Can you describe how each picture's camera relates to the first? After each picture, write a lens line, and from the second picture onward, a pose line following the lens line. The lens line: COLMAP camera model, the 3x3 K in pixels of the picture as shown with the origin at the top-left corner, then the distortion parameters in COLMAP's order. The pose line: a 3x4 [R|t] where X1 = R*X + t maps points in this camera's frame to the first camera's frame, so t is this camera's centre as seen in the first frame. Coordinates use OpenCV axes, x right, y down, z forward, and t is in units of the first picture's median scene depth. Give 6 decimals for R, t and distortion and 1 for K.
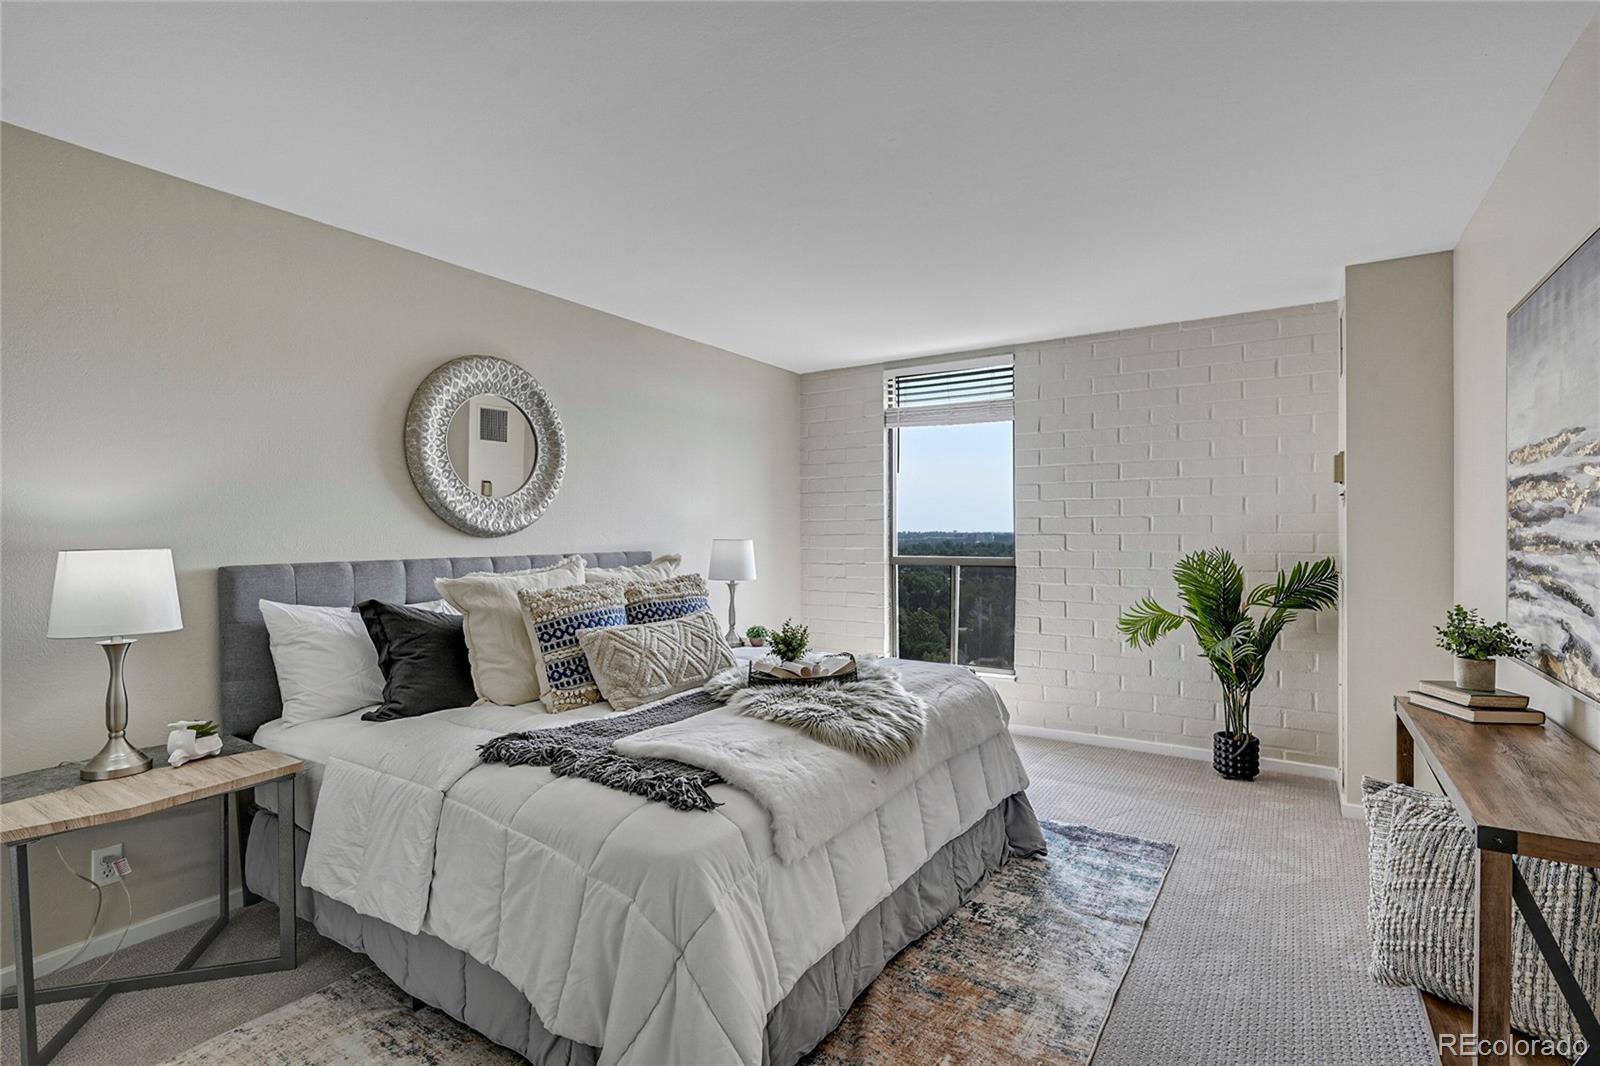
lens RADIAL K [[754.1, 0, 805.5], [0, 754.1, 535.1], [0, 0, 1]] dist [0.000176, -0.000033]
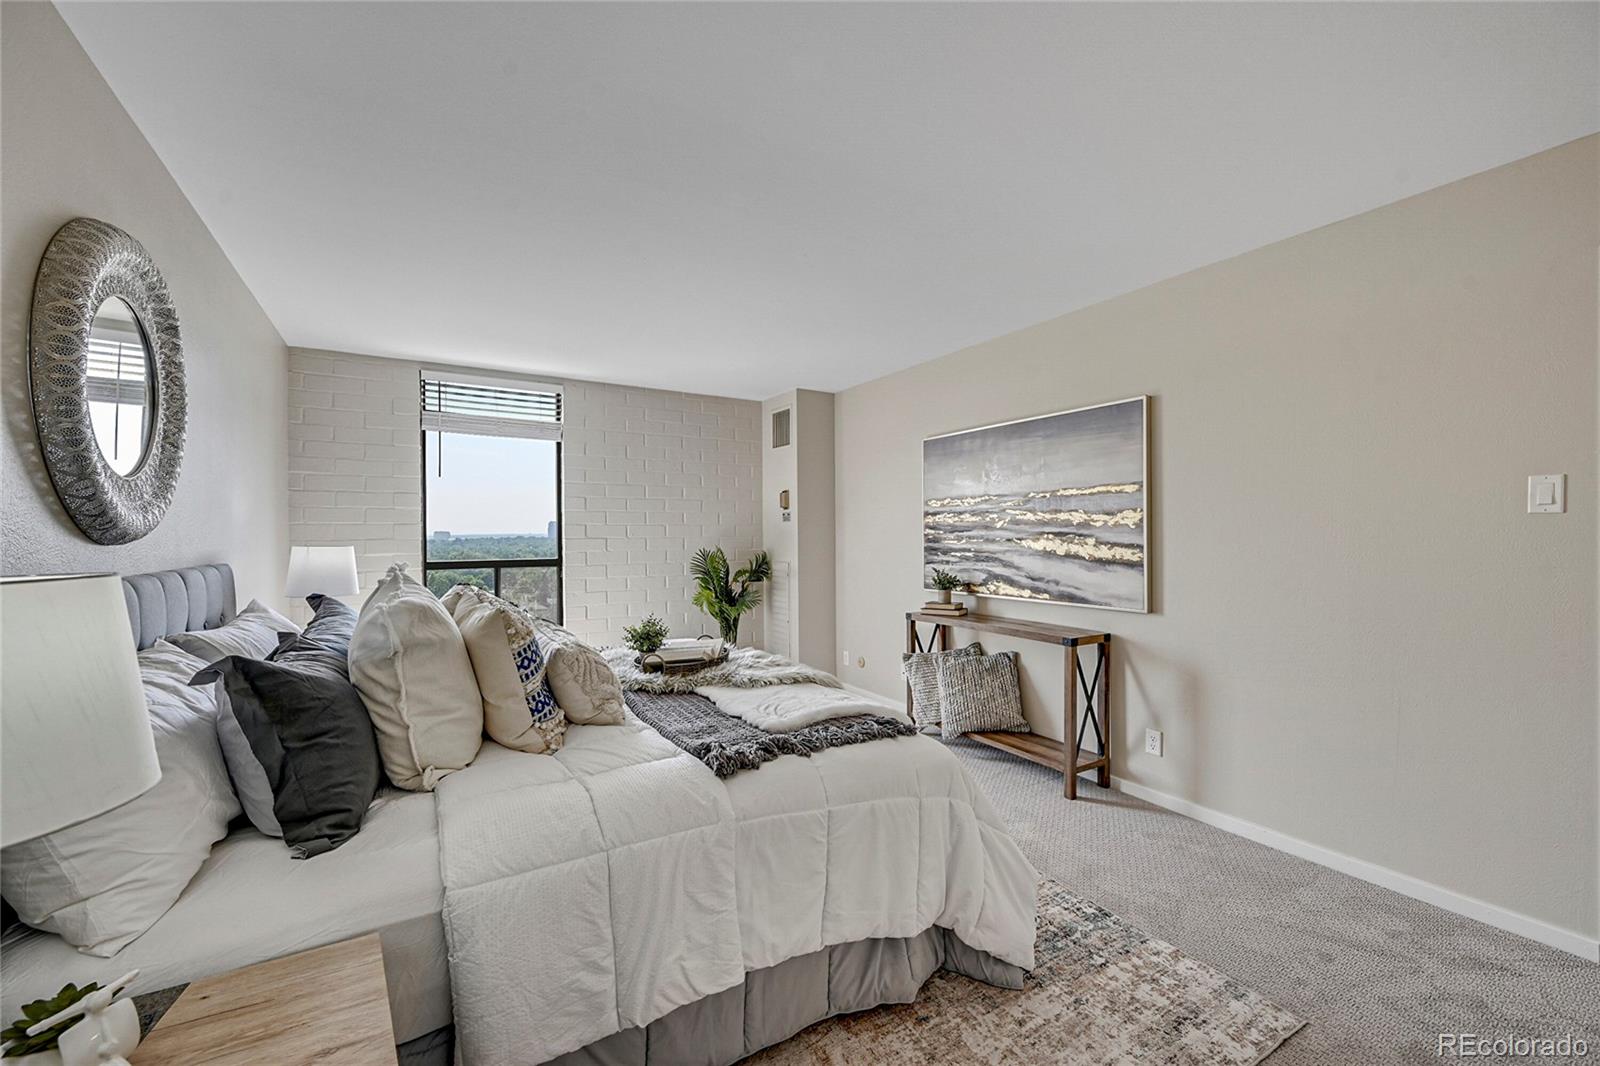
lens RADIAL K [[633.8, 0, 802.3], [0, 633.8, 534.6], [0, 0, 1]] dist [0.000146, -0.000667]
pose [[0.435996, 0.002277, 0.899946, -0.834987], [0.007714, 0.999951, -0.006267, 0.003142], [-0.899916, 0.009675, 0.435957, 0.432800]]
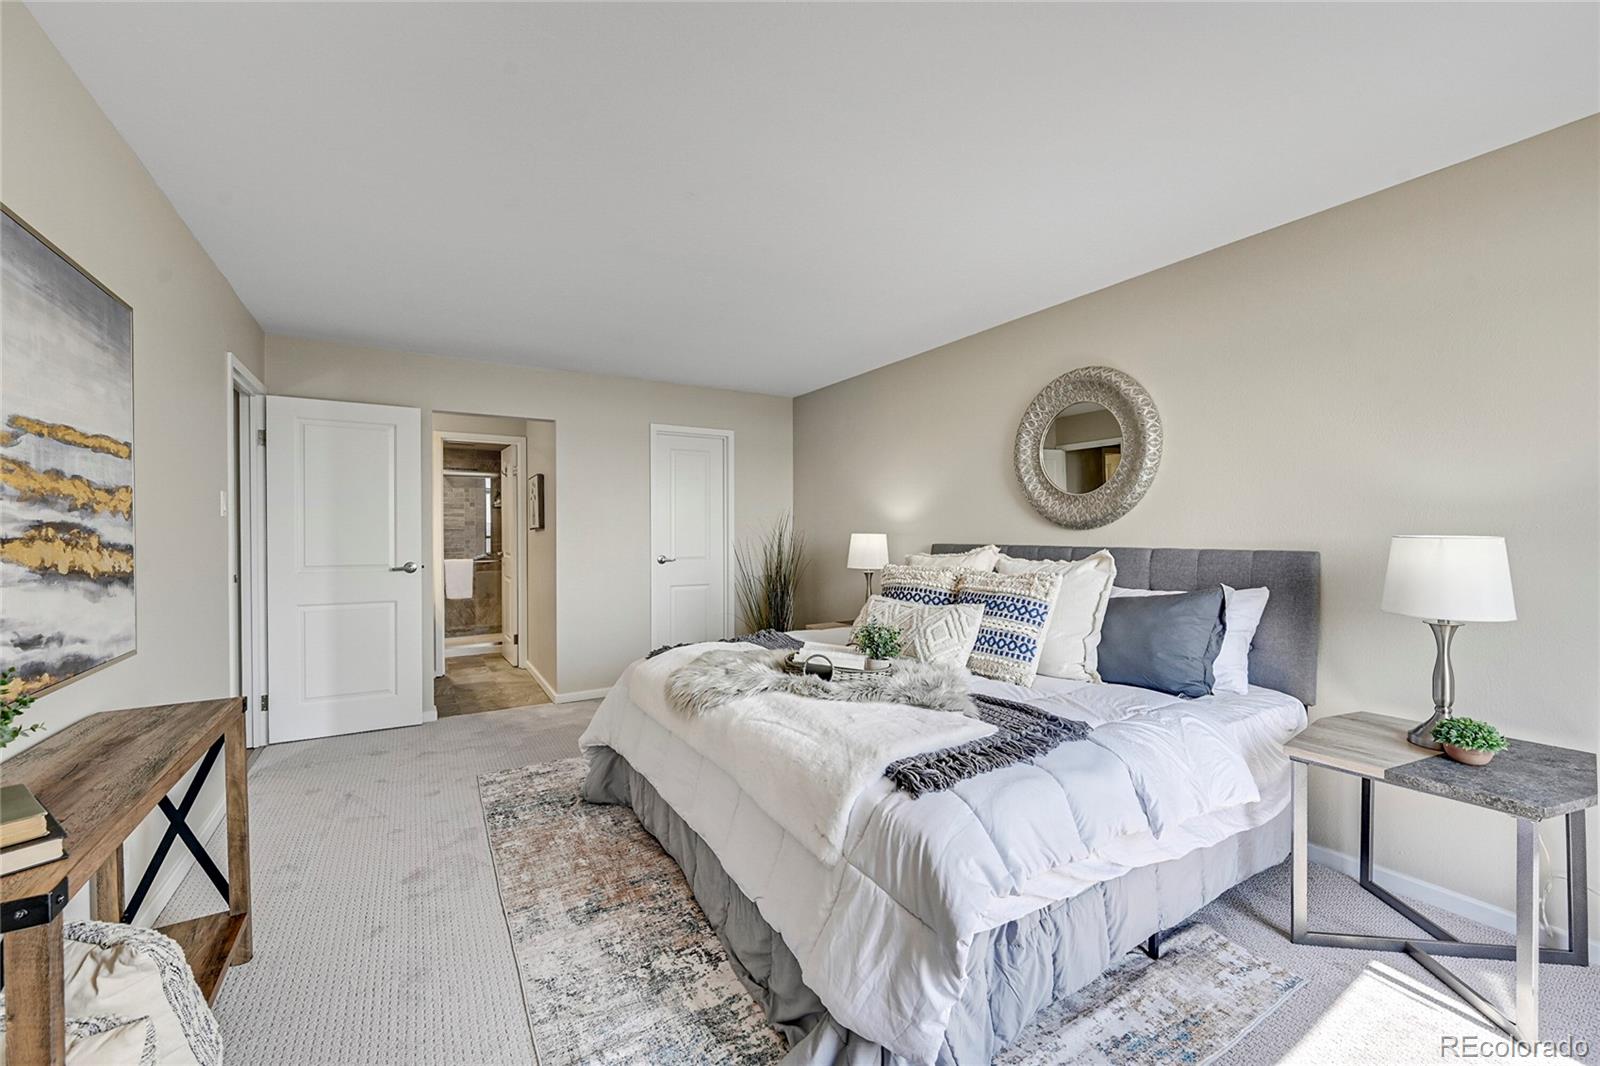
lens RADIAL K [[633.8, 0, 807.3], [0, 633.8, 532.9], [0, 0, 1]] dist [0.000146, -0.000667]
pose [[-0.423611, 0.010062, -0.905788, 0.828088], [-0.000326, 0.999937, 0.011260, -0.003525], [0.905844, 0.005065, -0.423581, 1.390510]]
